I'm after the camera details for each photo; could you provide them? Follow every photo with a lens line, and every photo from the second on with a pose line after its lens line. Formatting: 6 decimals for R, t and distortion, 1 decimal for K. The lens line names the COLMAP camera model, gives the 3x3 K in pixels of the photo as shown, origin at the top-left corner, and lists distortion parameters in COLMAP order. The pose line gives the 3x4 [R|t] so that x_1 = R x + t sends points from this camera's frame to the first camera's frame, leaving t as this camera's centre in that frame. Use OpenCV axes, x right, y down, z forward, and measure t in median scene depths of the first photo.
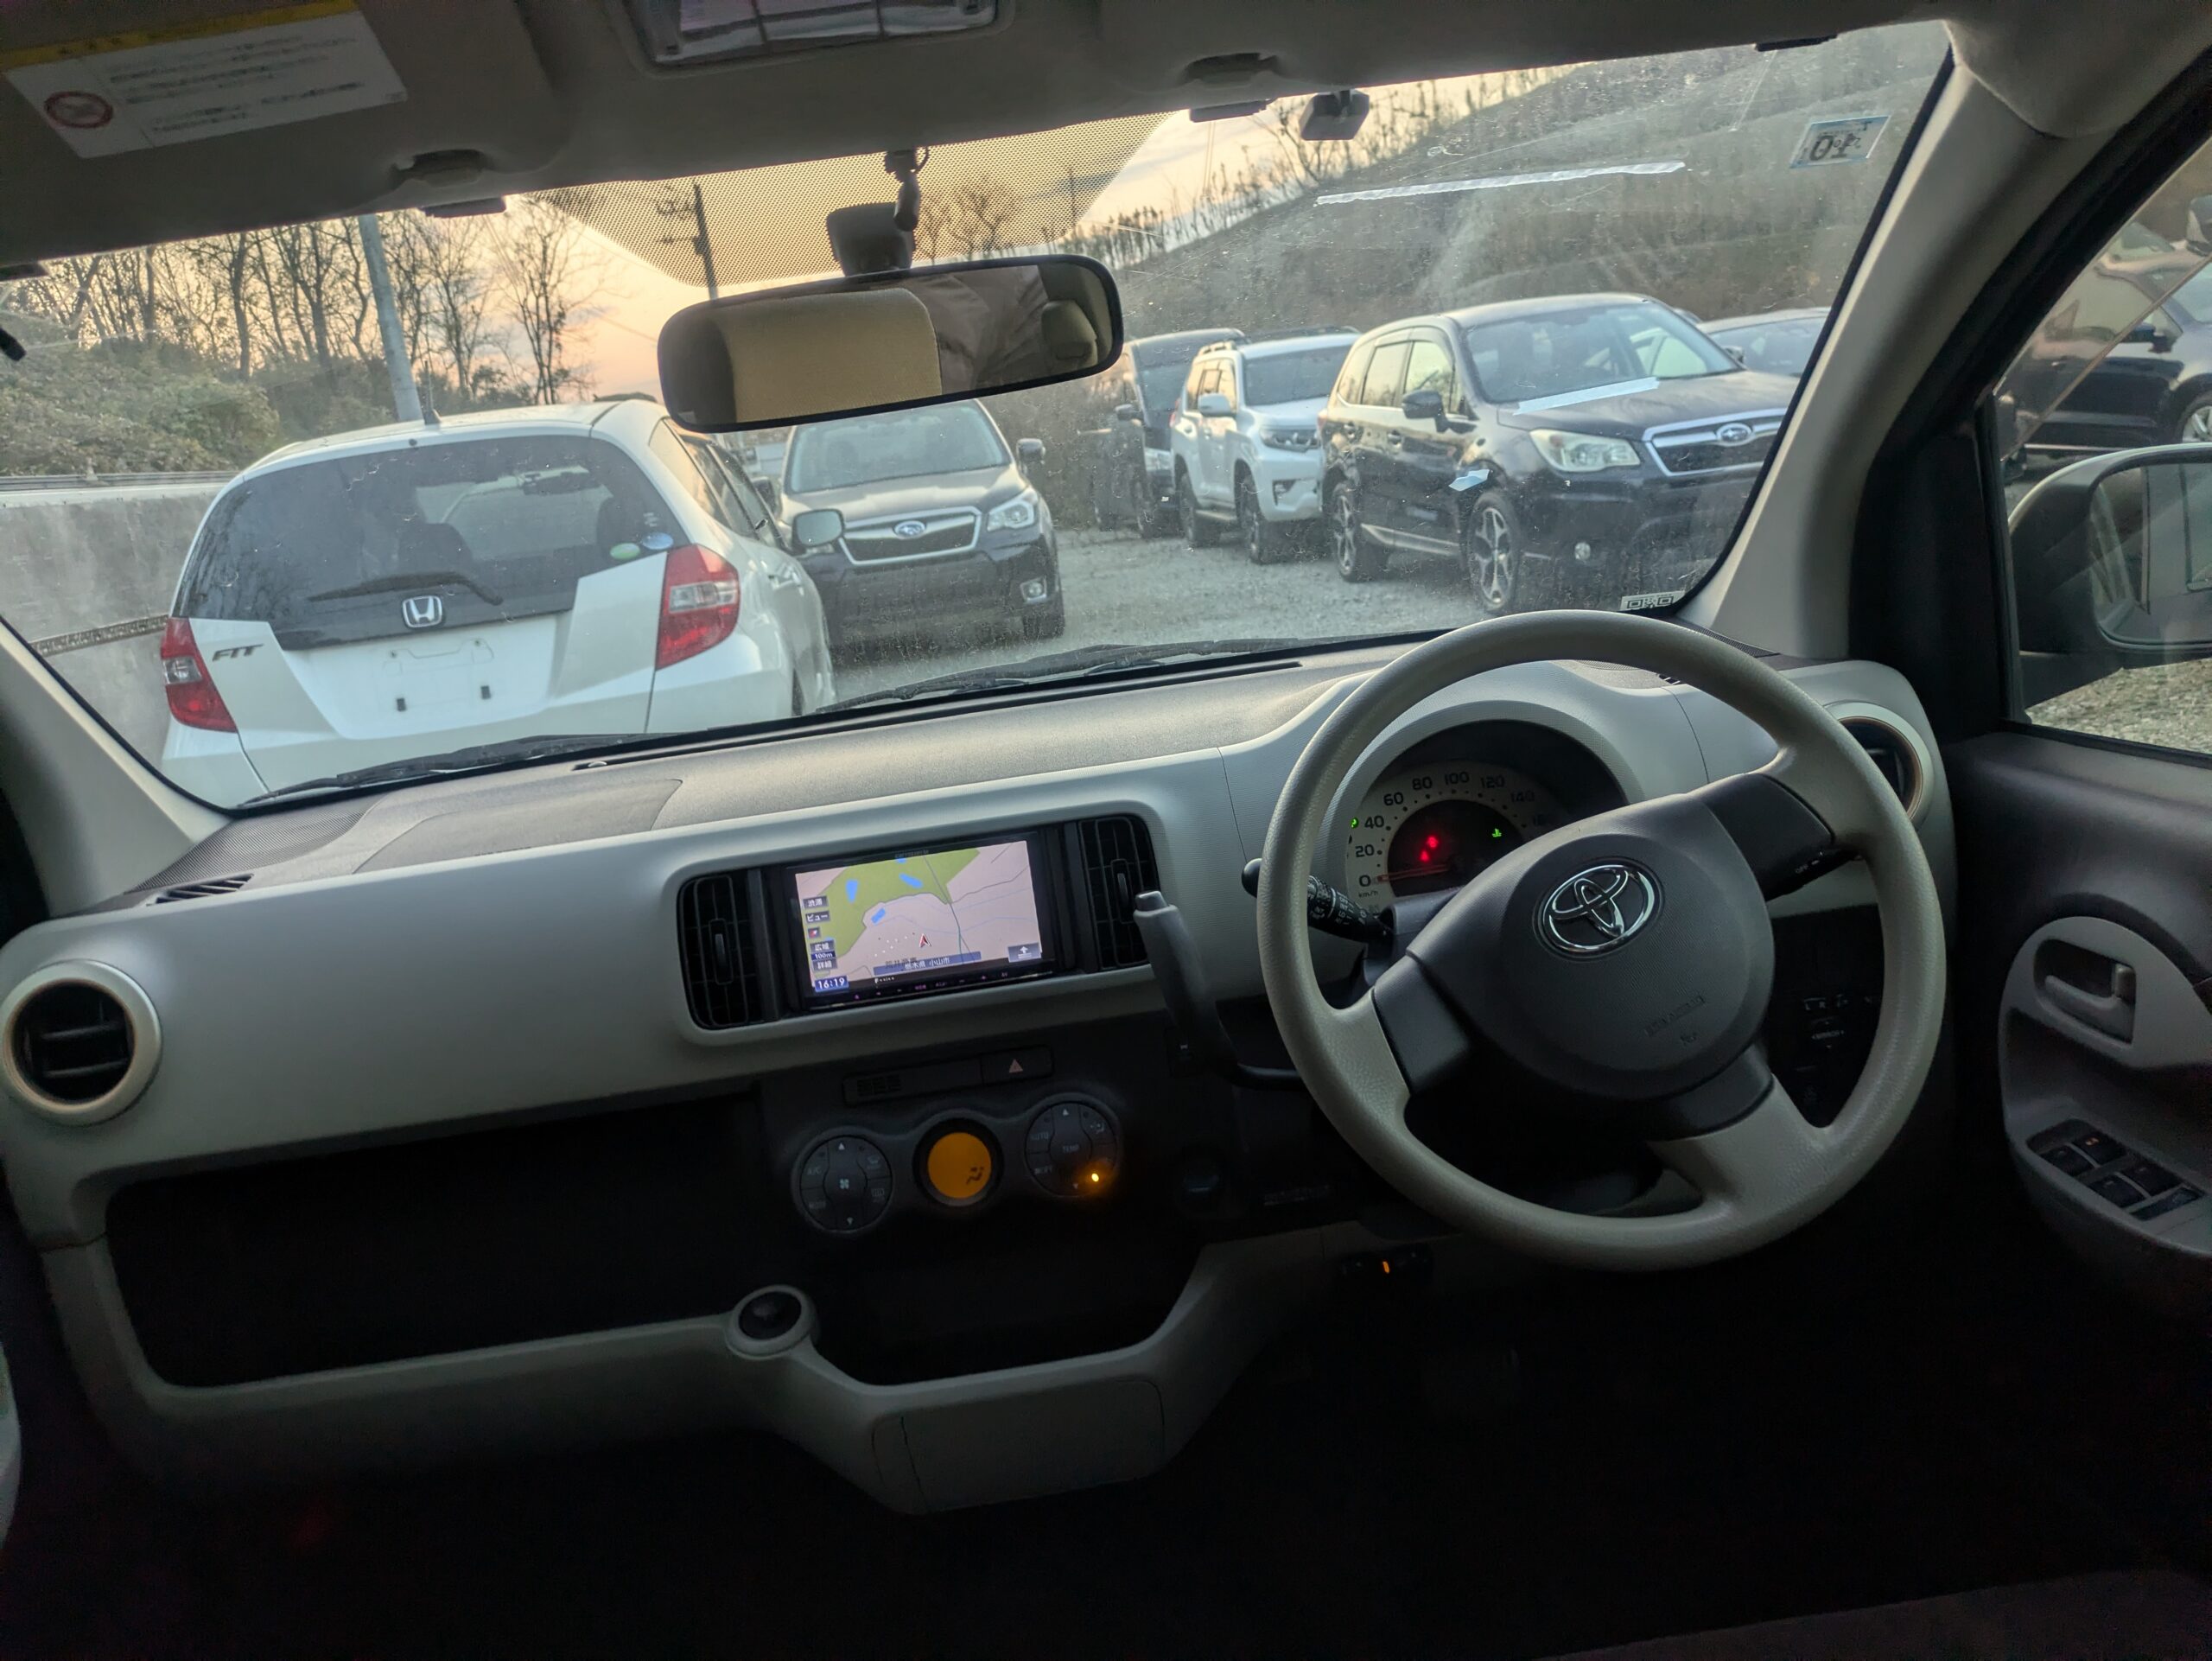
lens RADIAL K [[1663.2, 0, 1096.8], [0, 1663.2, 835.2], [0, 0, 1]] dist [0.034421, -0.028731]
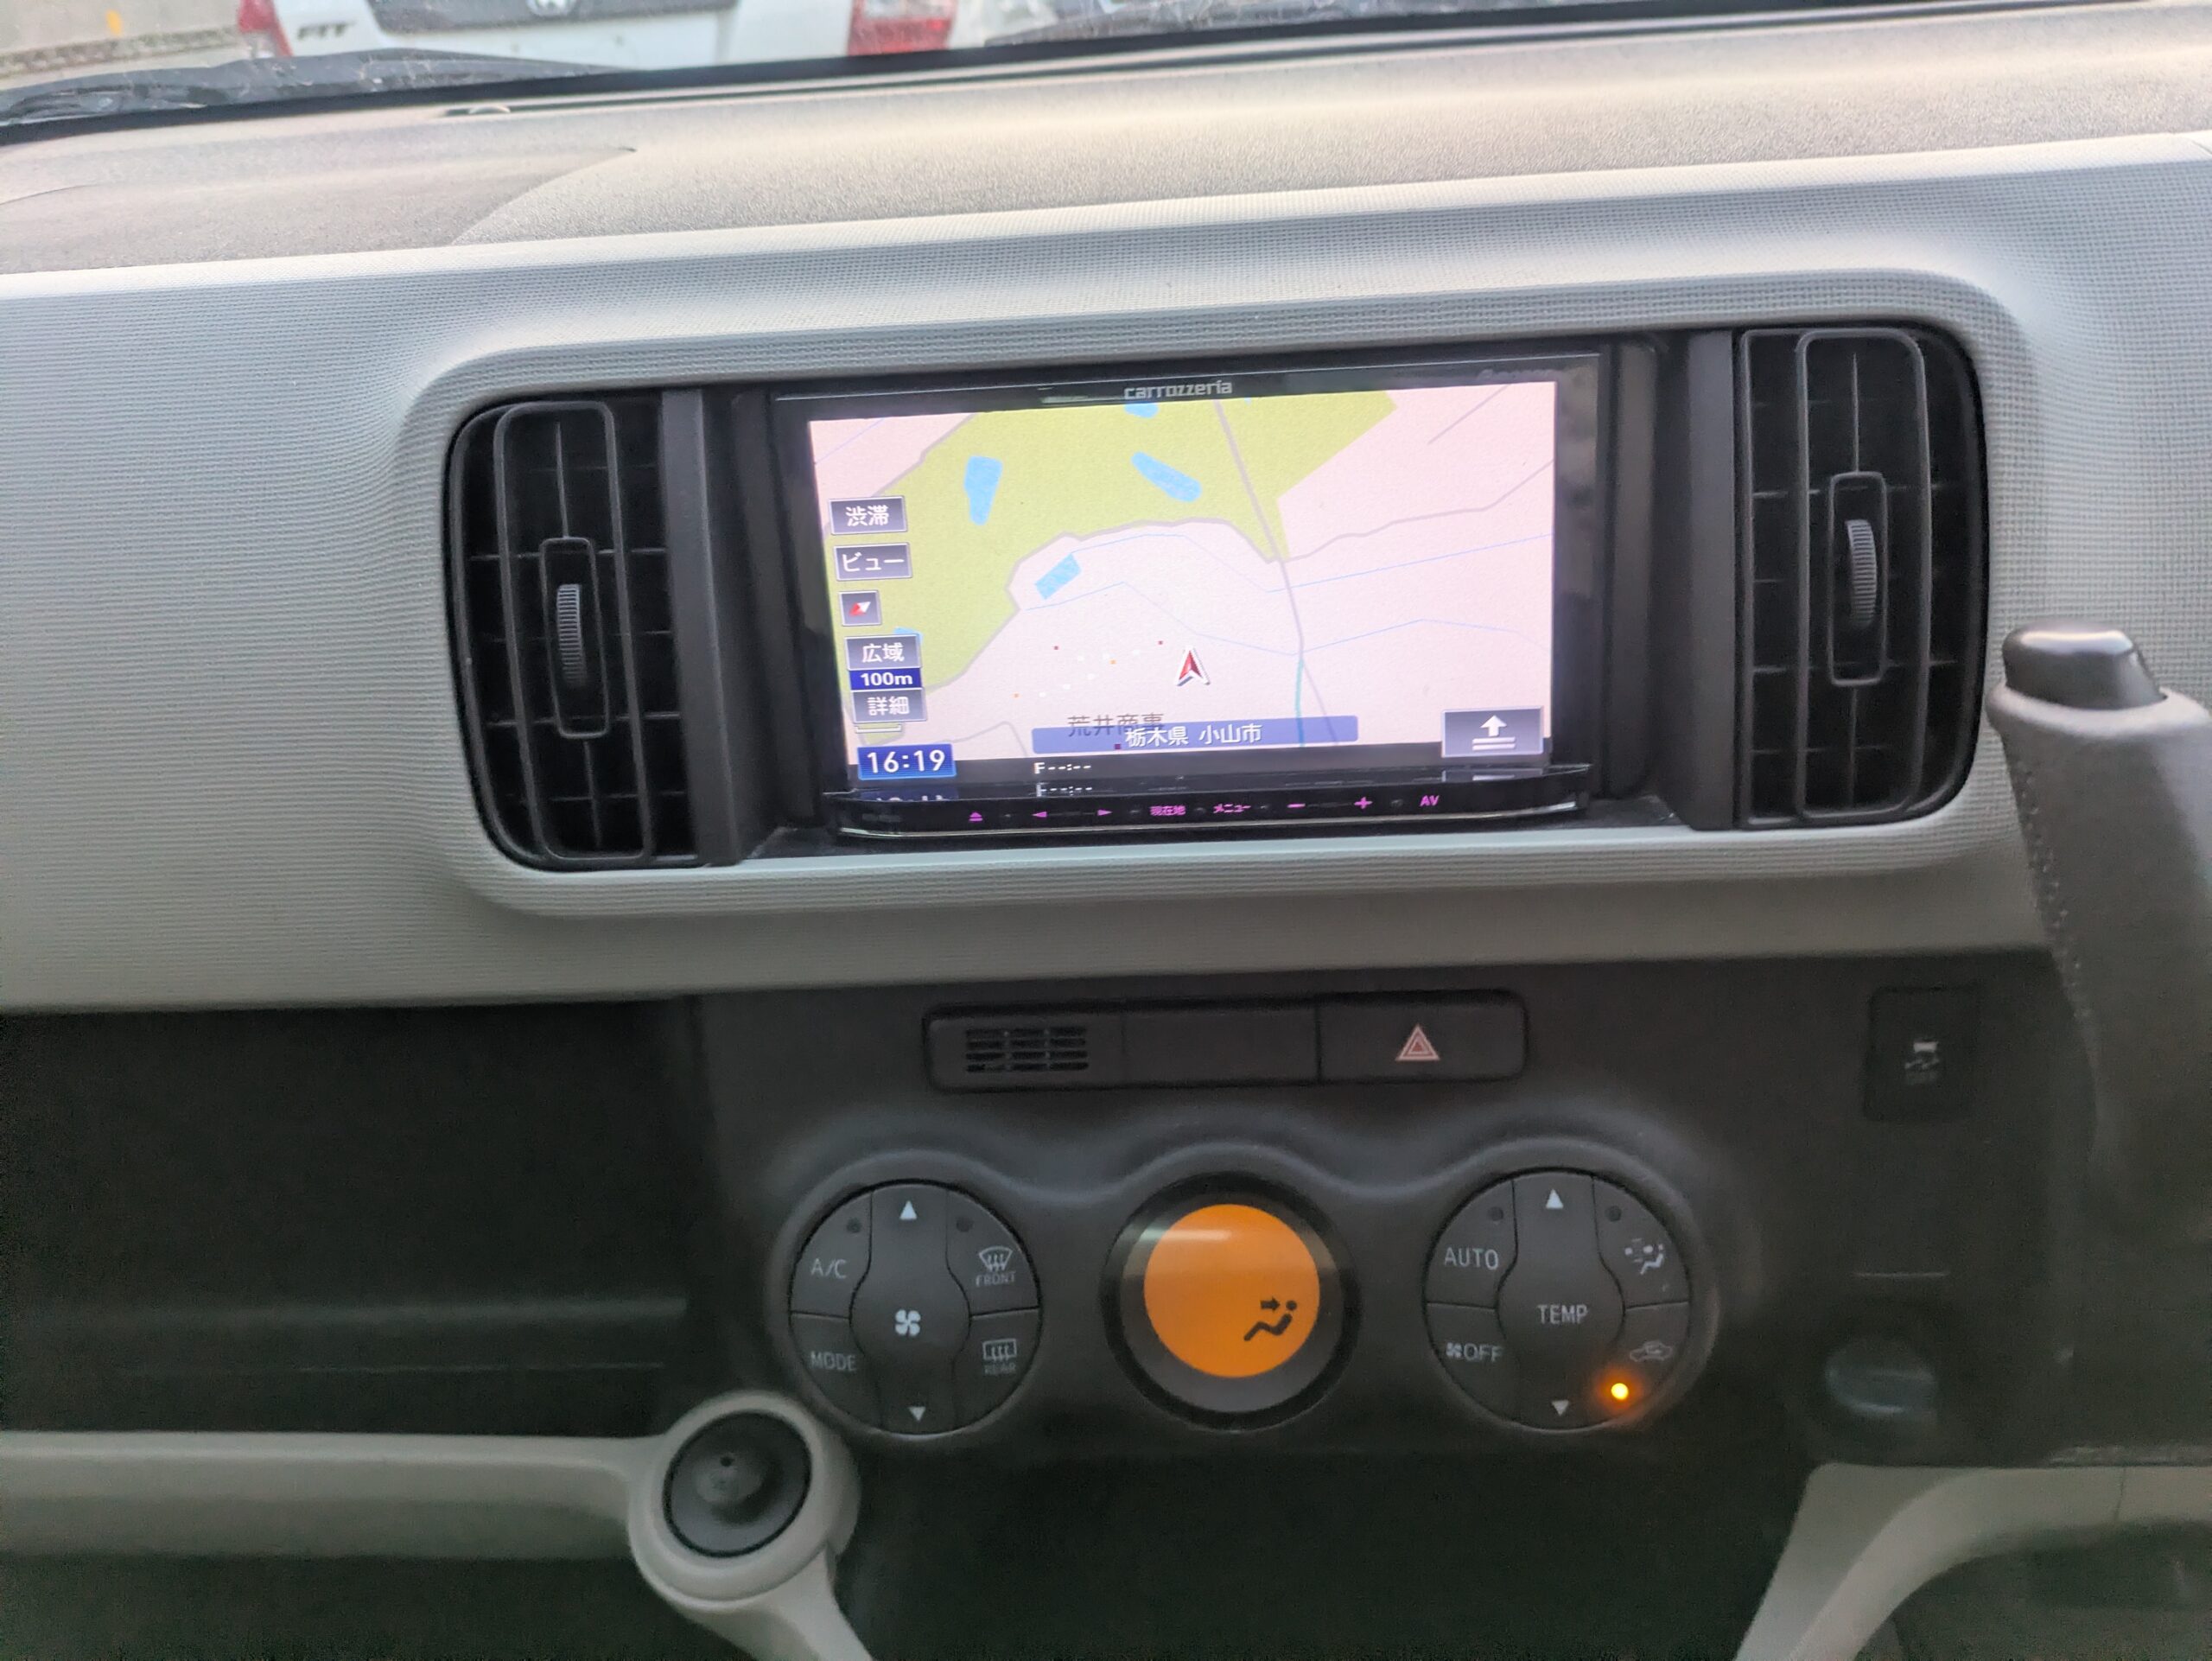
lens RADIAL K [[1663.2, 0, 1201.5], [0, 1663.2, 770.9], [0, 0, 1]] dist [0.034421, -0.028731]
pose [[0.992589, 0.108687, -0.054351, -0.081973], [-0.092794, 0.966702, 0.238487, 0.005369], [0.078461, -0.231676, 0.969624, 0.680750]]
